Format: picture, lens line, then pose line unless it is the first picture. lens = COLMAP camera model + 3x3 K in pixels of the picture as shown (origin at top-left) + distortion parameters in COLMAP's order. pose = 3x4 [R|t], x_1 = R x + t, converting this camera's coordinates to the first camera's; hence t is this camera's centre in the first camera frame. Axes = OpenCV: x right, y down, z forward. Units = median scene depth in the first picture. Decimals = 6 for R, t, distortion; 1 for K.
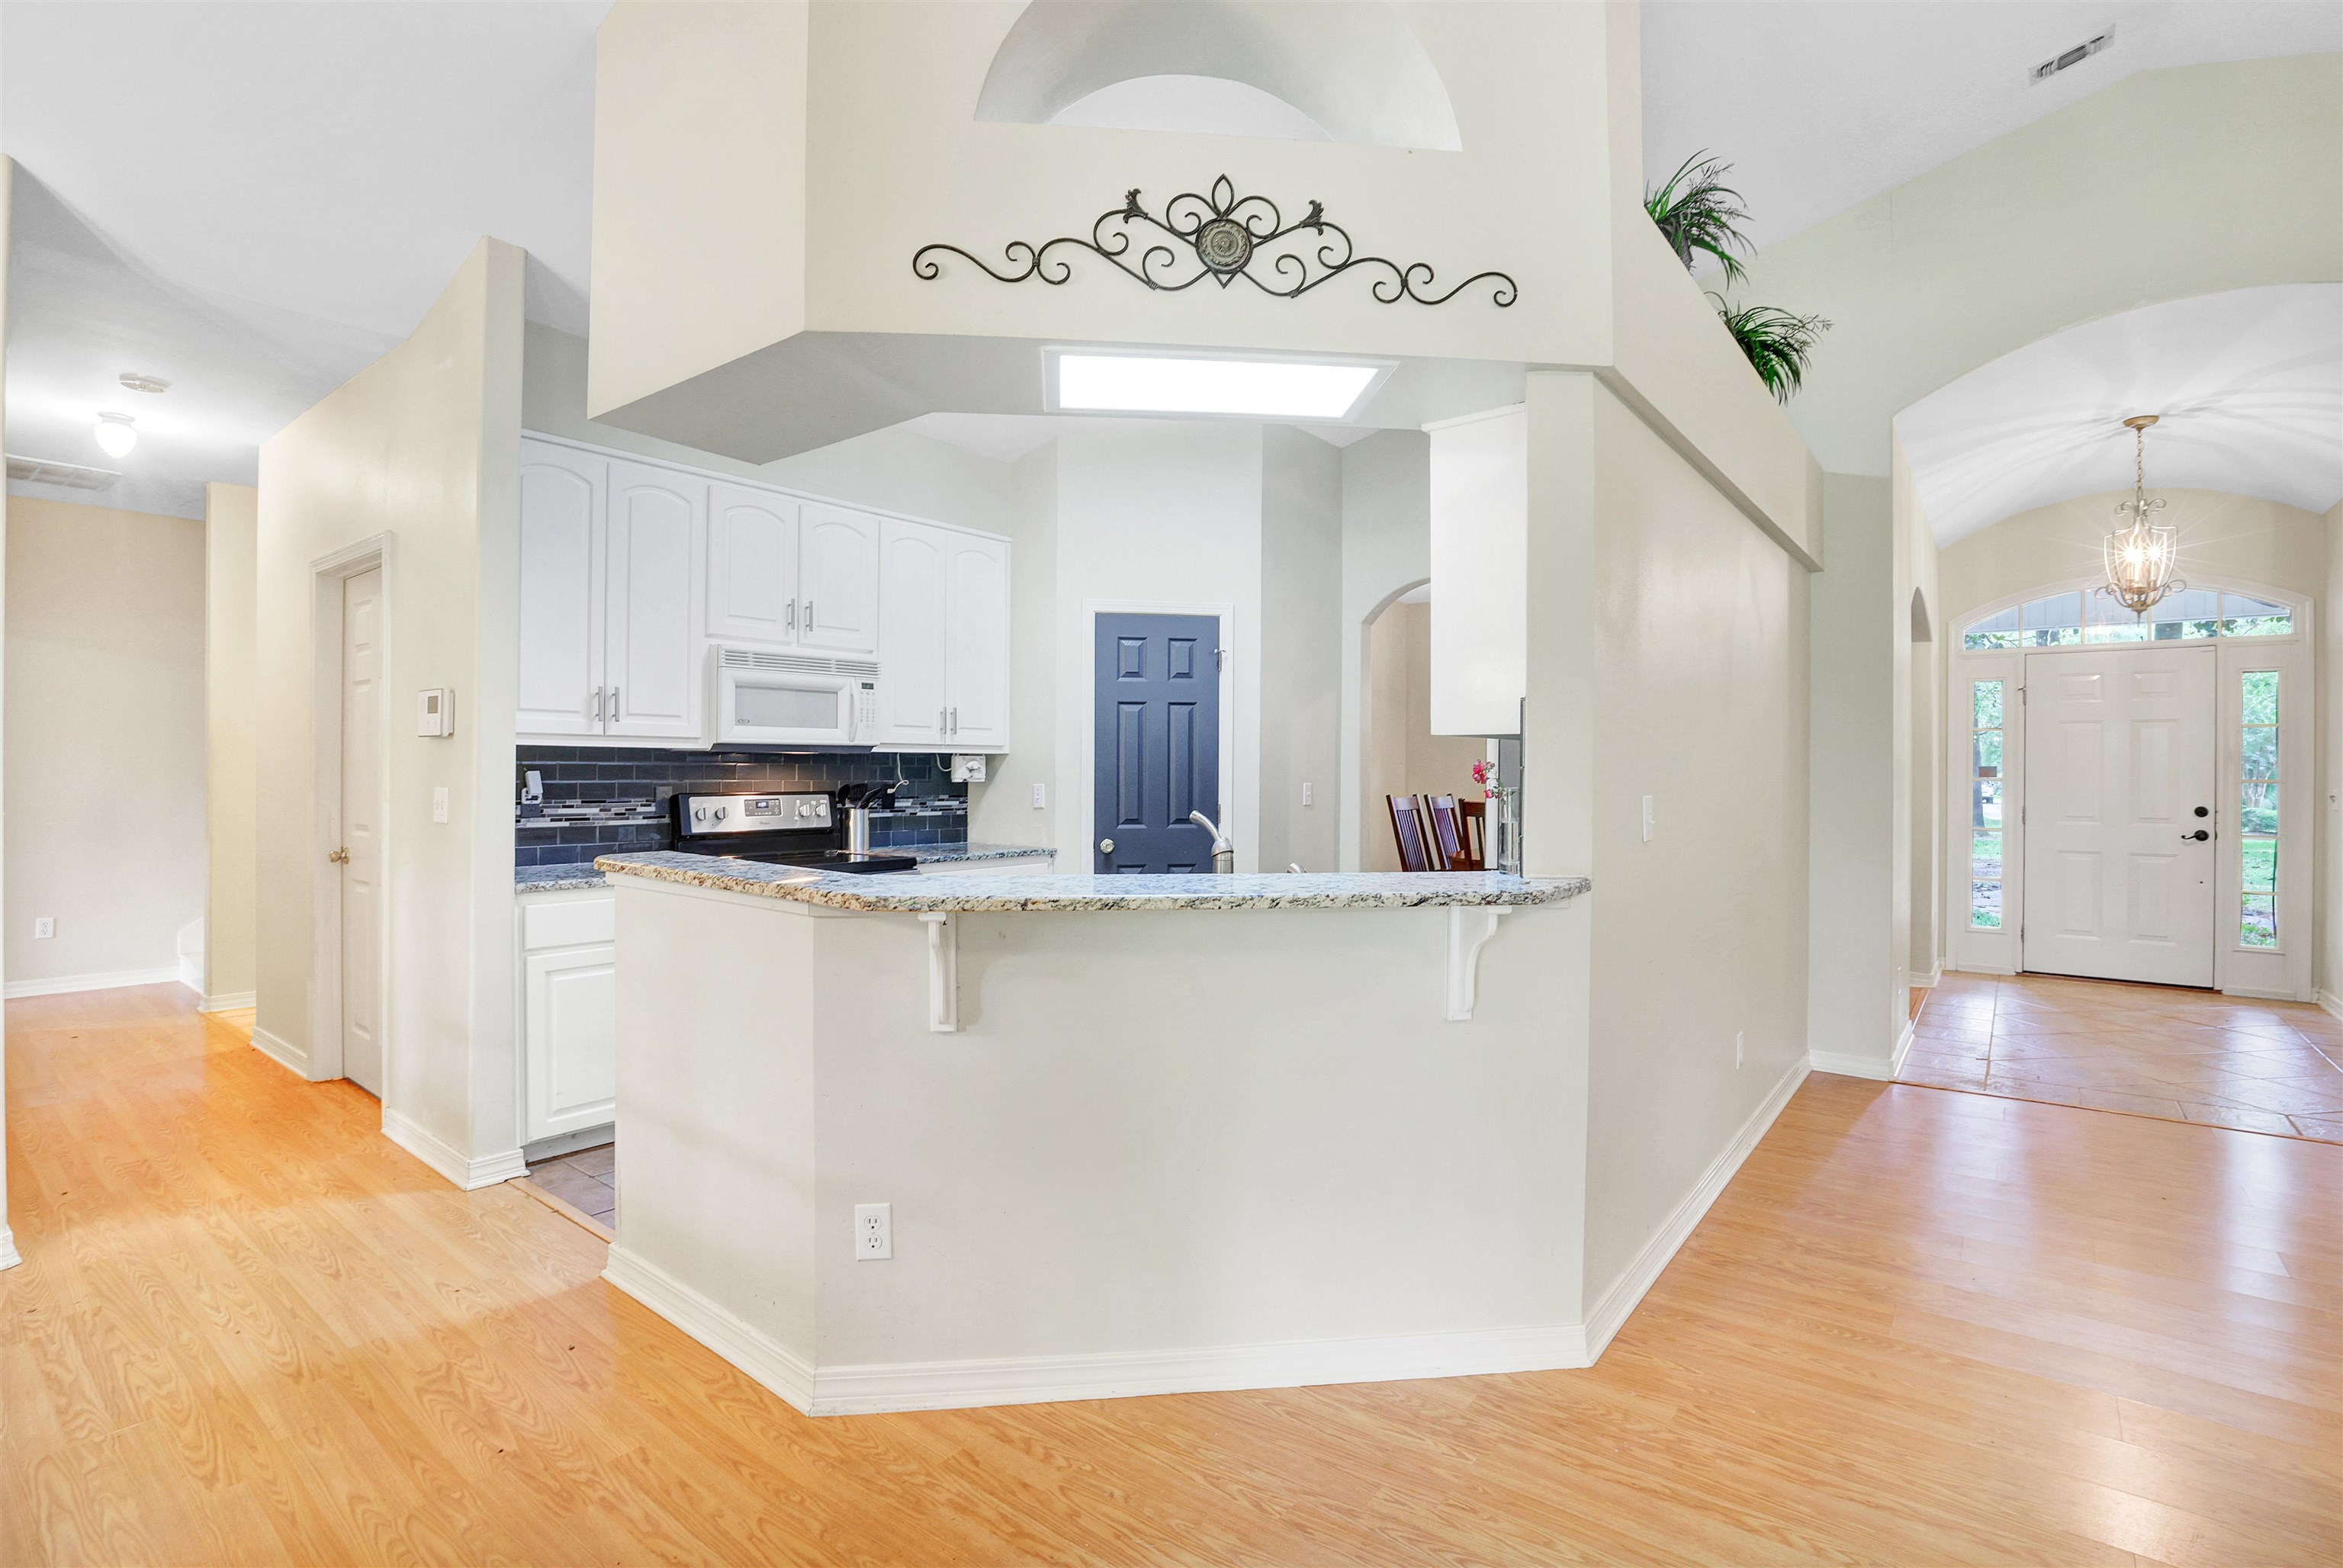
lens RADIAL K [[1104.3, 0, 1171.5], [0, 1104.3, 784.0], [0, 0, 1]] dist [-0.014700, 0.001344]
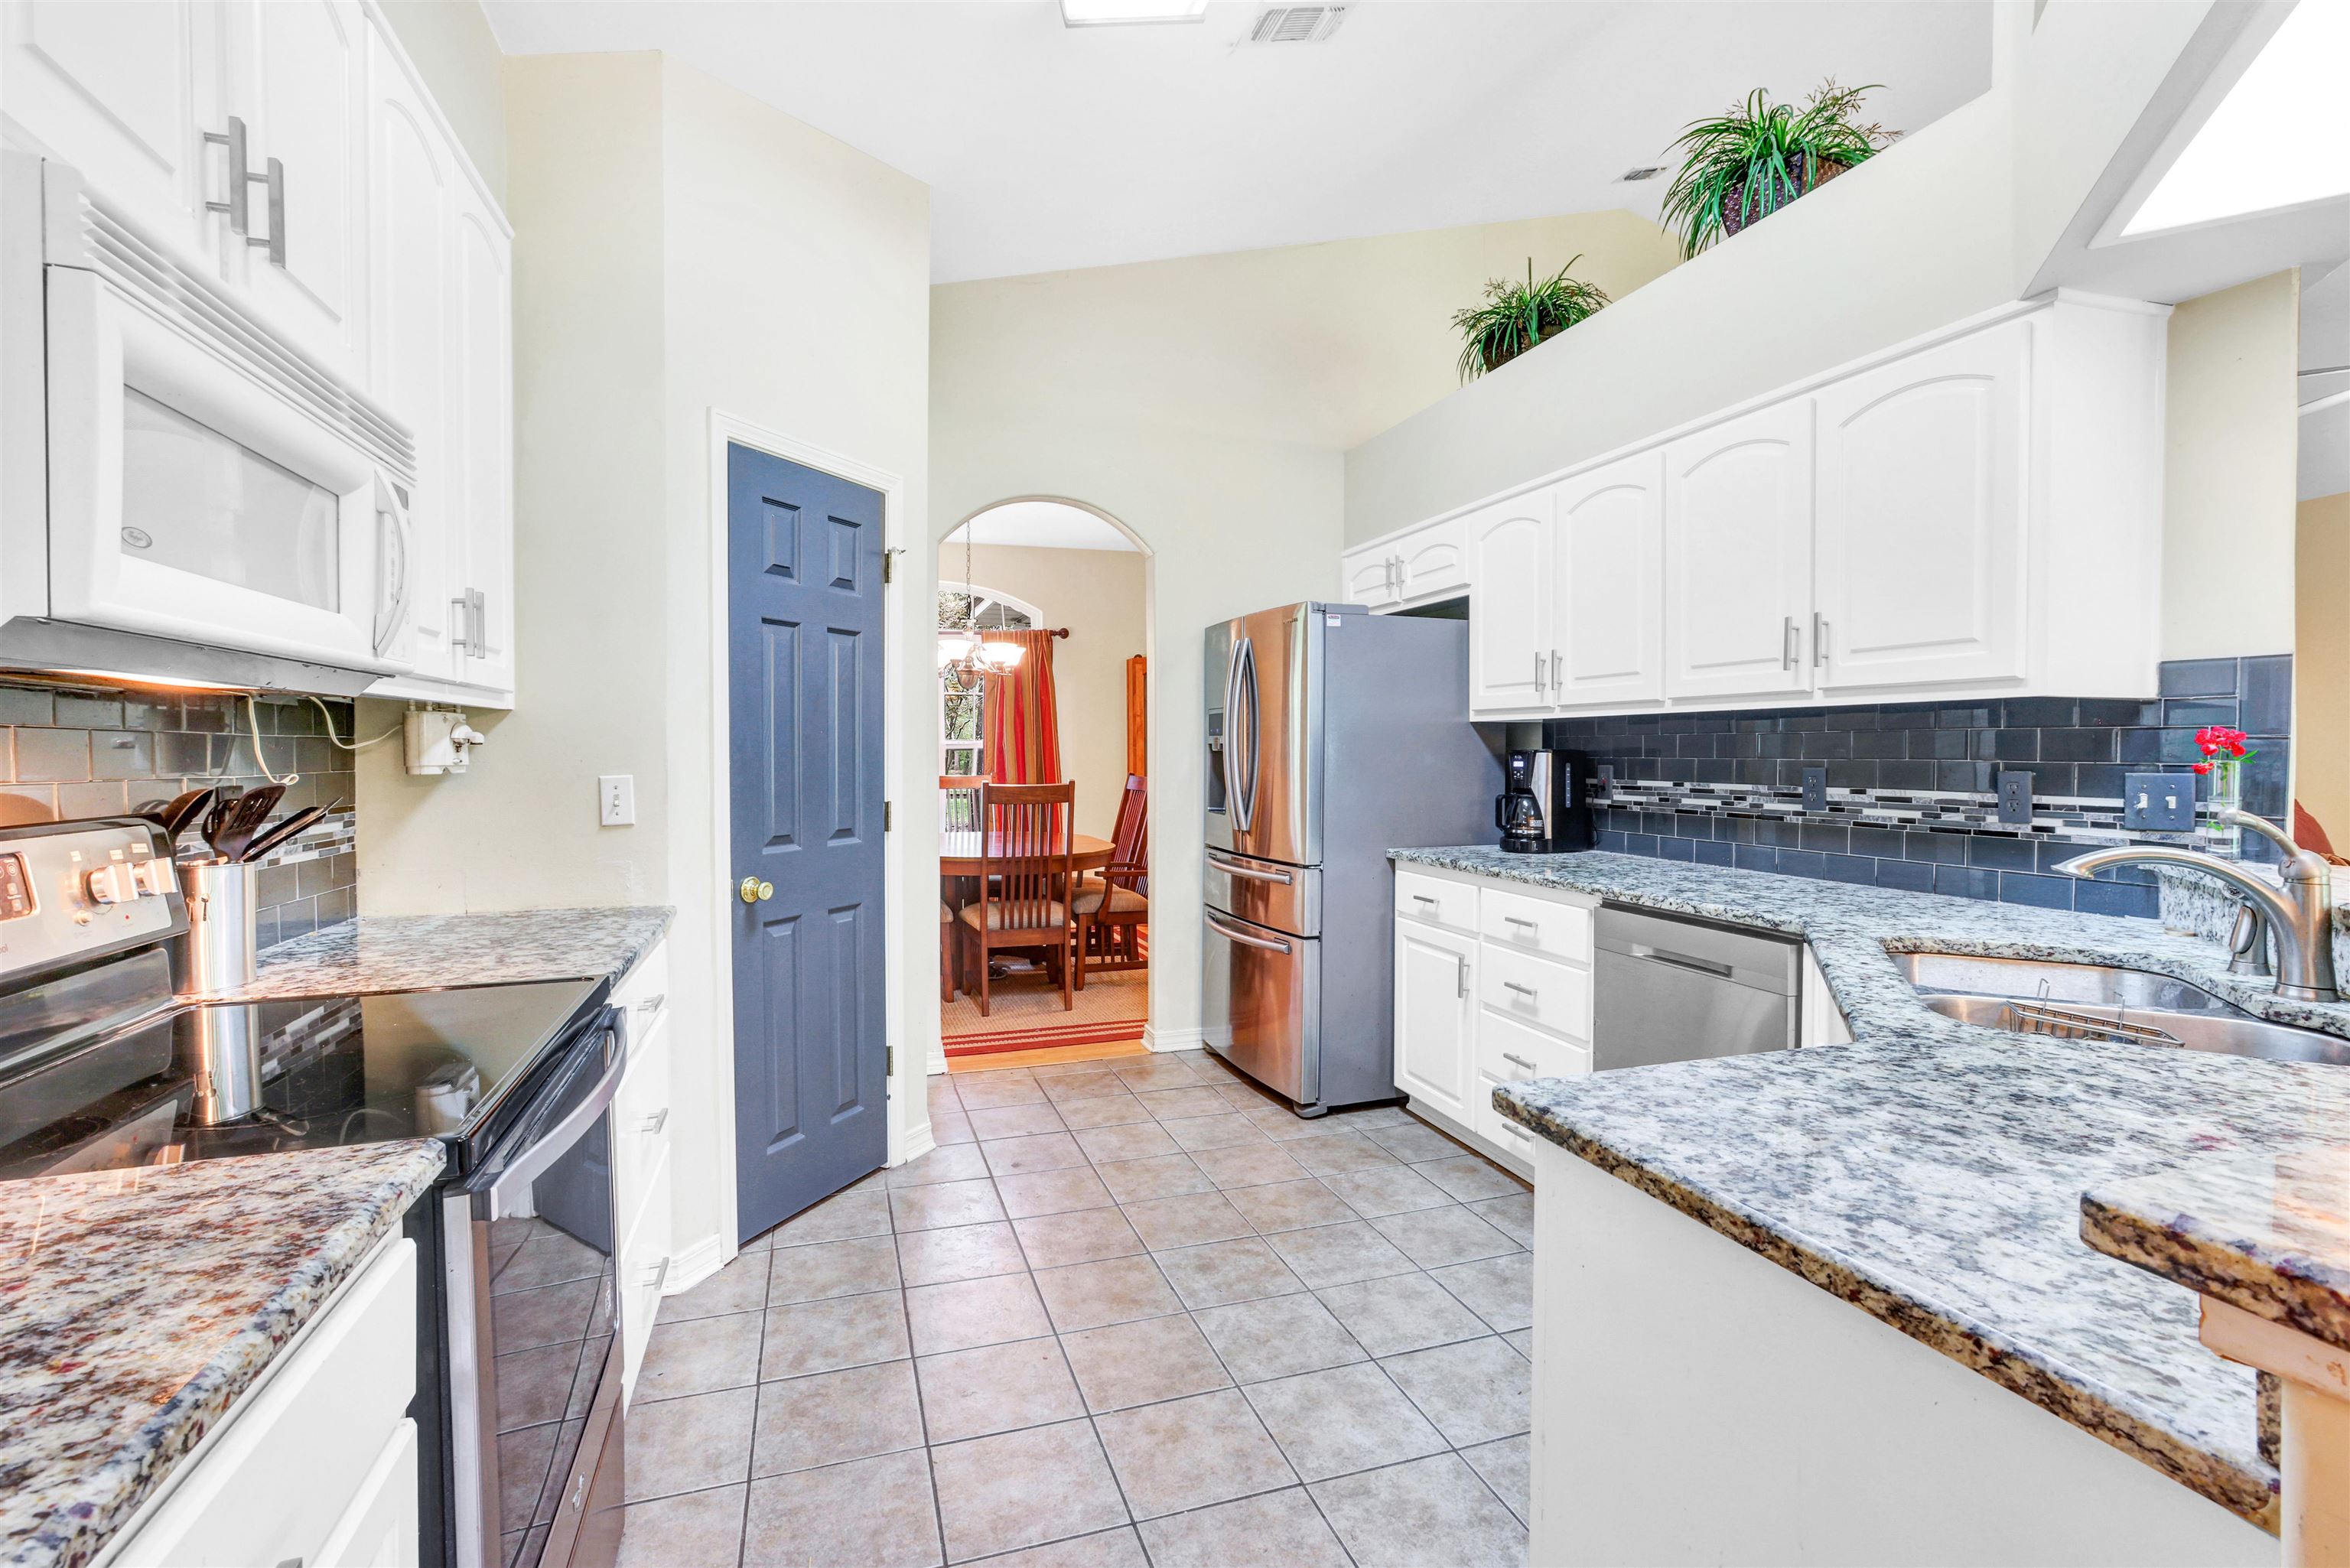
lens RADIAL K [[1067.7, 0, 1175.0], [0, 1067.7, 784.0], [0, 0, 1]] dist [-0.000741, -0.000104]
pose [[0.554851, -0.020828, 0.831689, -0.713912], [0.000210, 0.999690, 0.024895, -0.016189], [-0.831949, -0.013638, 0.554684, 1.077638]]
